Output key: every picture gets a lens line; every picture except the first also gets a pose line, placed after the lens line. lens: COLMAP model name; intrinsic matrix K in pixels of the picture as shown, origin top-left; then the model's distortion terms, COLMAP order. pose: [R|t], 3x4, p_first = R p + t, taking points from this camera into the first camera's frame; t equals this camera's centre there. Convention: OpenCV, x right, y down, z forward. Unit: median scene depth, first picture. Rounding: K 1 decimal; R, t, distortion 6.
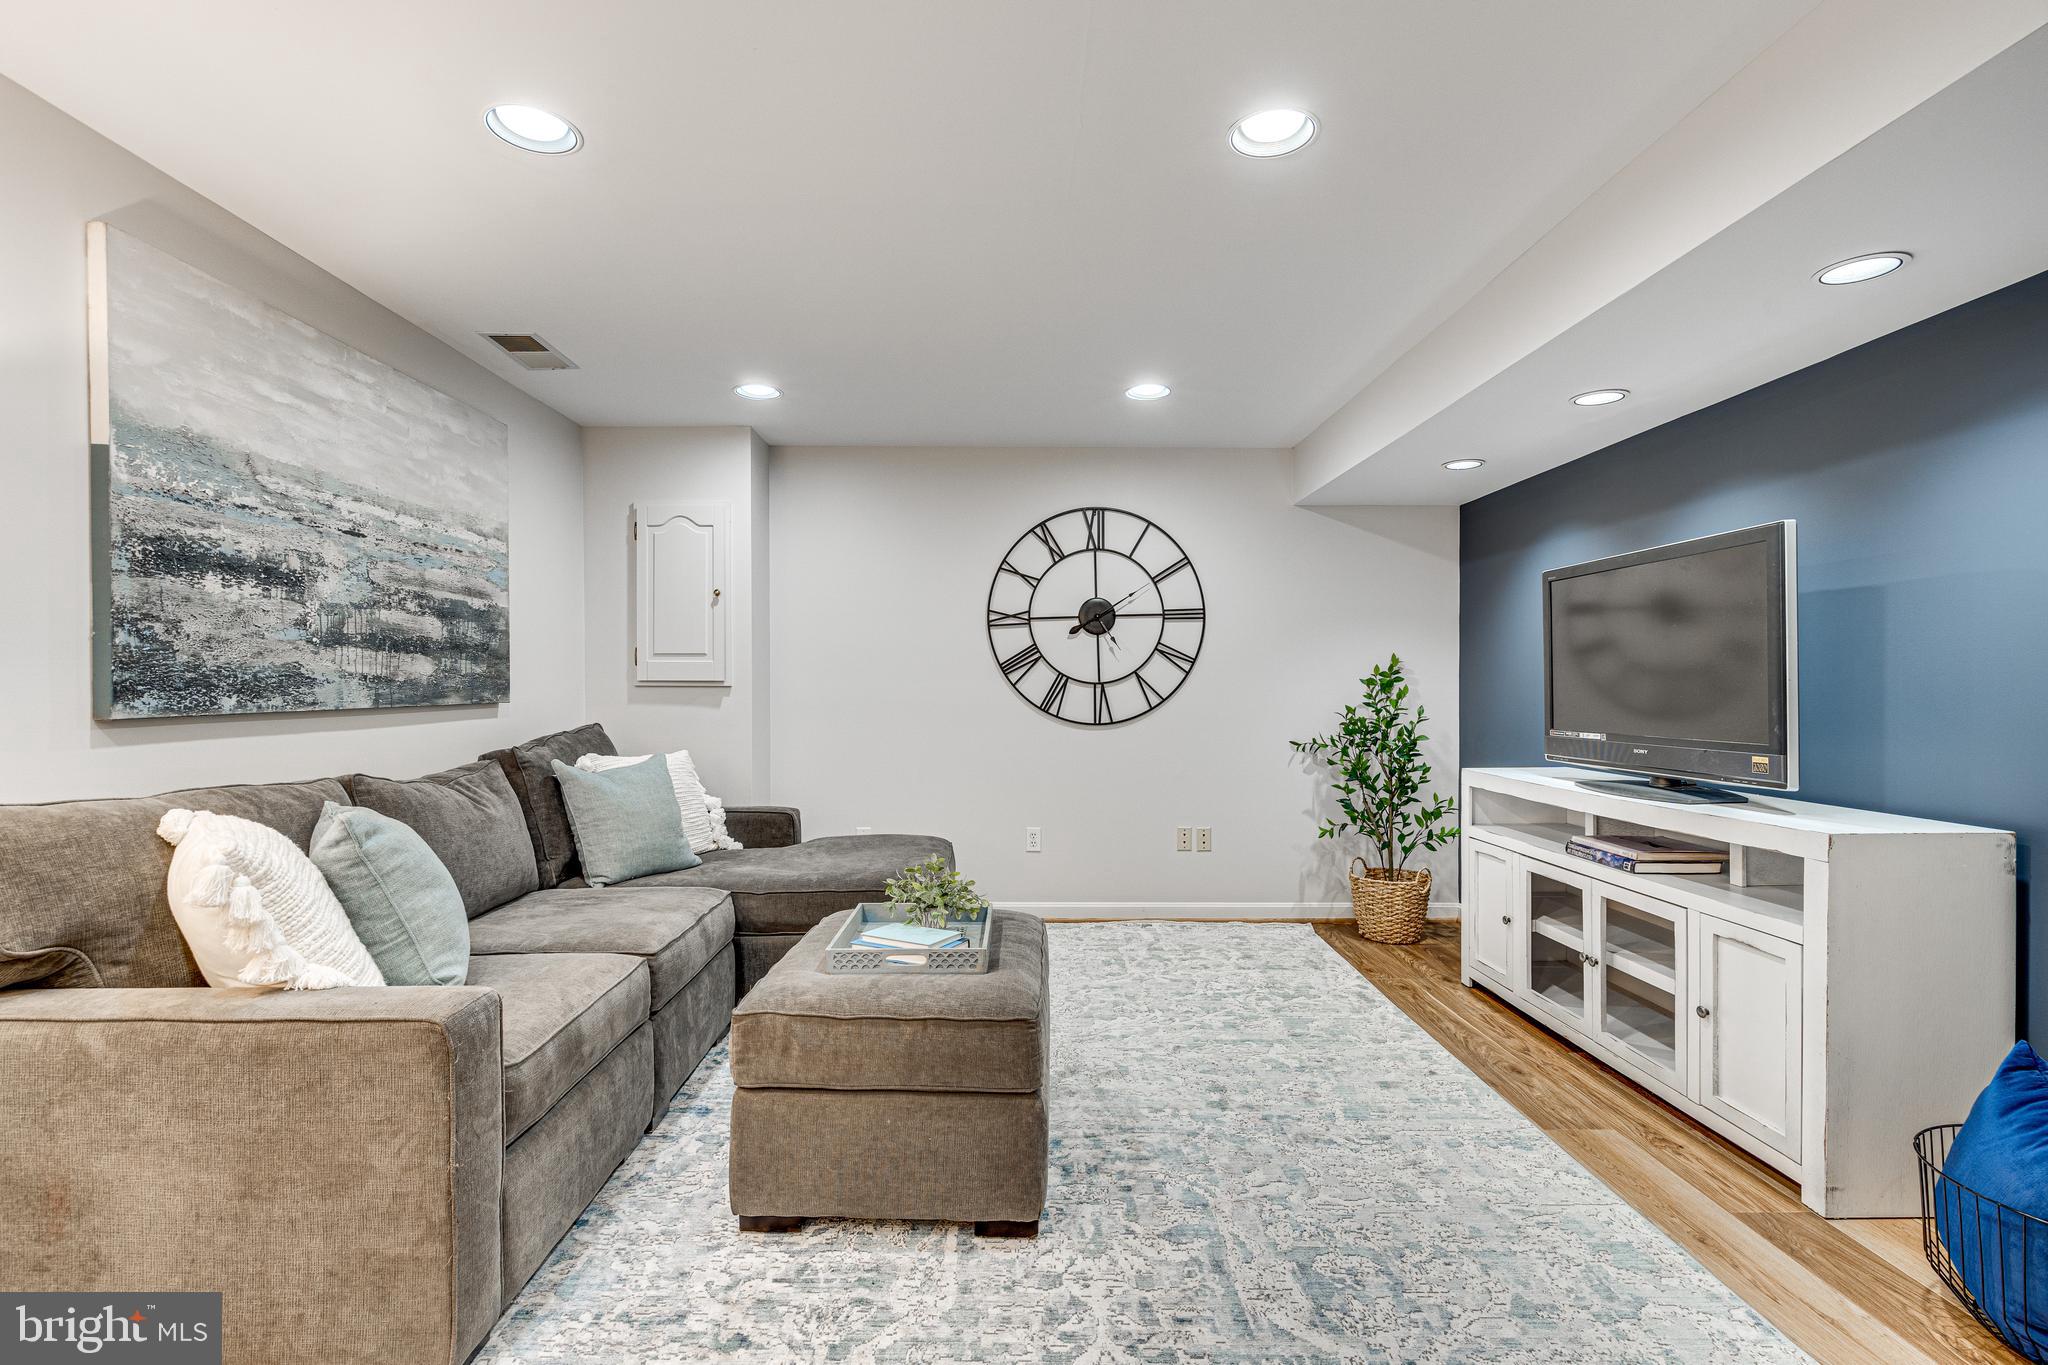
lens RADIAL K [[946.3, 0, 1028.3], [0, 946.3, 679.8], [0, 0, 1]] dist [-0.007855, 0.004115]
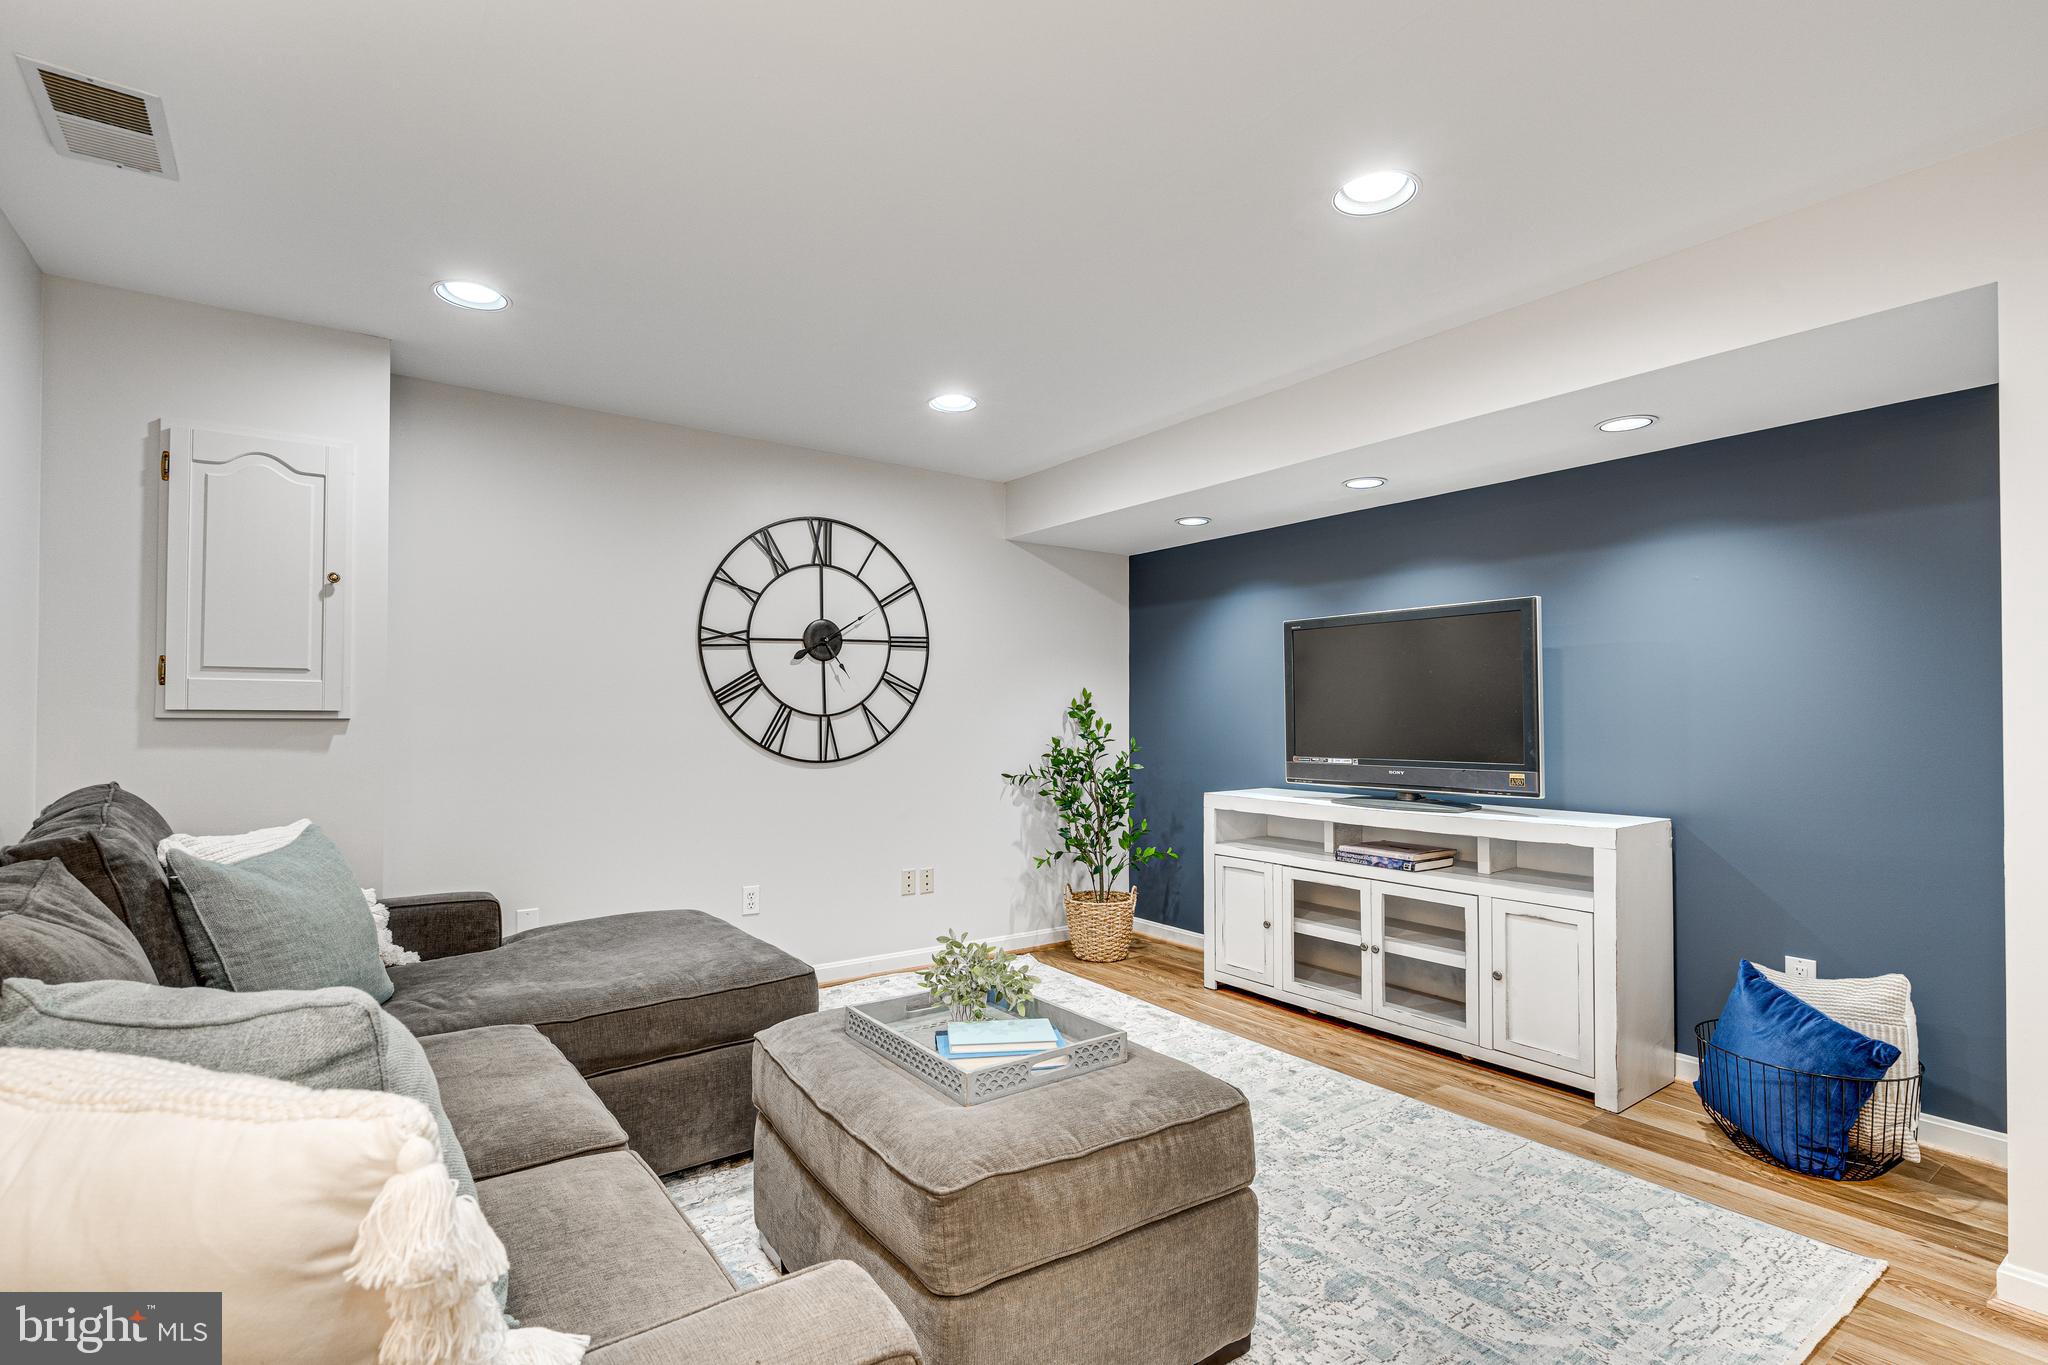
lens RADIAL K [[946.3, 0, 1024.0], [0, 946.3, 691.1], [0, 0, 1]] dist [-0.007855, 0.004115]
pose [[0.817420, 0.017109, 0.575788, -0.311820], [-0.005119, 0.999735, -0.022439, -0.000355], [-0.576020, 0.015394, 0.817291, 0.182187]]
